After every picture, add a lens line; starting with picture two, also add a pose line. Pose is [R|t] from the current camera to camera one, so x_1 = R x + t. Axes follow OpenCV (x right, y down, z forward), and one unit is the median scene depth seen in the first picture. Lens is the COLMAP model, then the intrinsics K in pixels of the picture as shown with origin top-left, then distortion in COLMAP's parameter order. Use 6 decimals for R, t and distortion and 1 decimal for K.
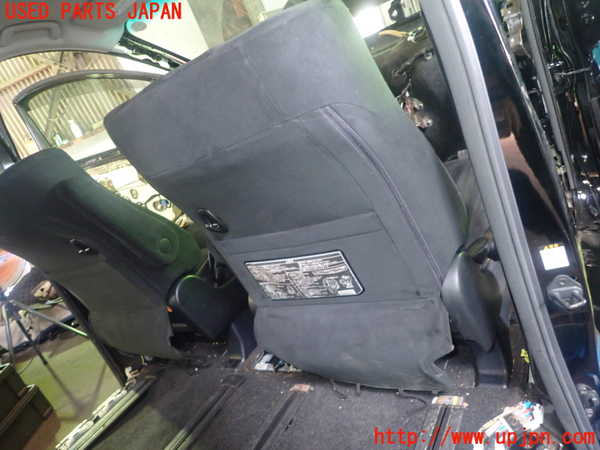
lens RADIAL K [[441.3, 0, 300.0], [0, 441.3, 225.0], [0, 0, 1]] dist [-0.008465, -0.002128]
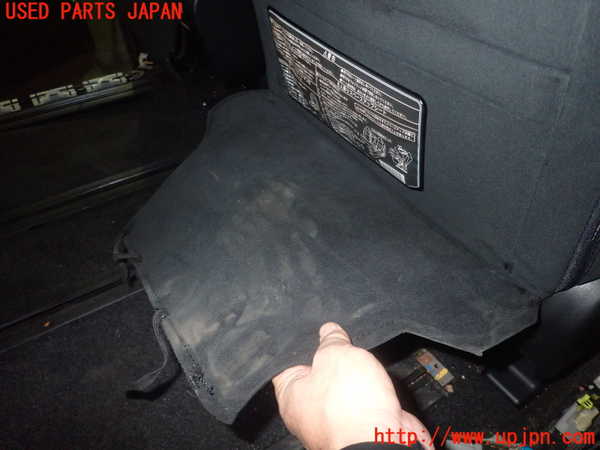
lens RADIAL K [[441.3, 0, 300.0], [0, 441.3, 225.0], [0, 0, 1]] dist [-0.008465, -0.002128]
pose [[0.838880, 0.544291, -0.005158, 0.050751], [-0.459003, 0.712460, 0.530770, -0.026099], [0.292568, -0.442885, 0.847500, 0.485007]]
